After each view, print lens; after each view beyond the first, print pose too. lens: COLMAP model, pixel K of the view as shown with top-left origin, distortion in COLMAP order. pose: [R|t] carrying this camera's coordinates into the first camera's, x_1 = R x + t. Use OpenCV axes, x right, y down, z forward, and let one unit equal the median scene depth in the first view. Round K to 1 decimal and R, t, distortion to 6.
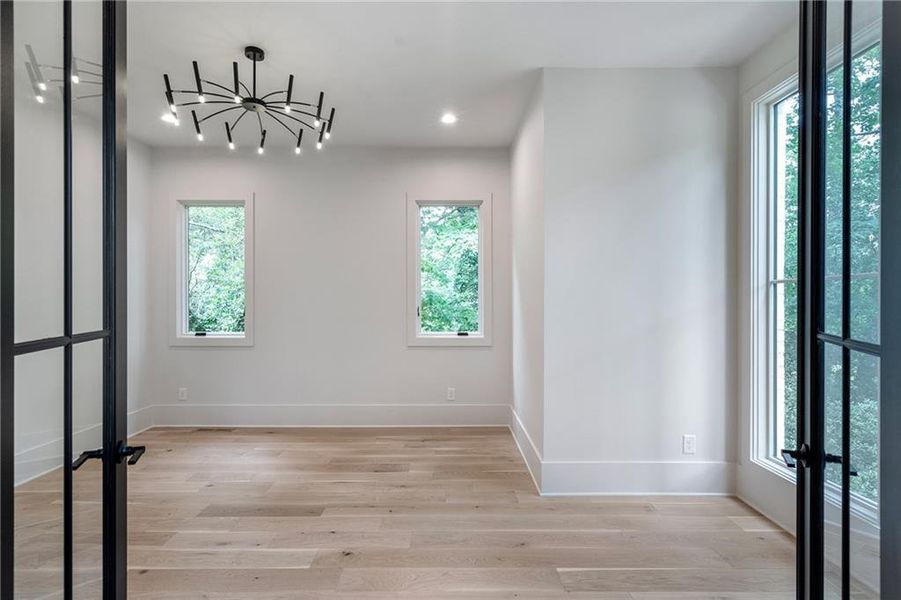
lens RADIAL K [[453.9, 0, 453.1], [0, 453.9, 301.6], [0, 0, 1]] dist [-0.000767, 0.000143]
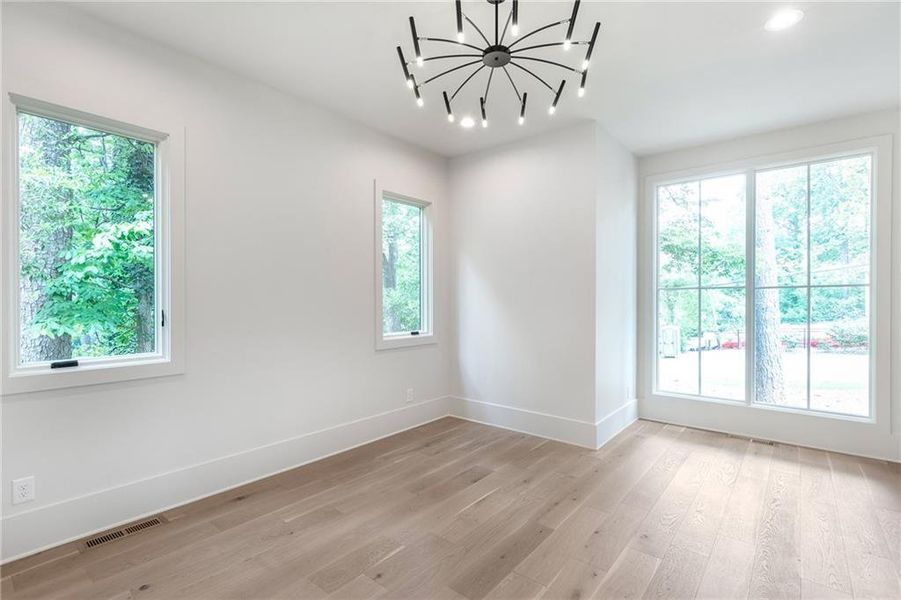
lens RADIAL K [[414.4, 0, 450.2], [0, 414.4, 303.9], [0, 0, 1]] dist [-0.000499, 0.000283]
pose [[0.664126, -0.010363, 0.747549, -0.734783], [0.011934, 0.999923, 0.003259, 0.007278], [-0.747525, 0.006757, 0.664199, 0.417156]]
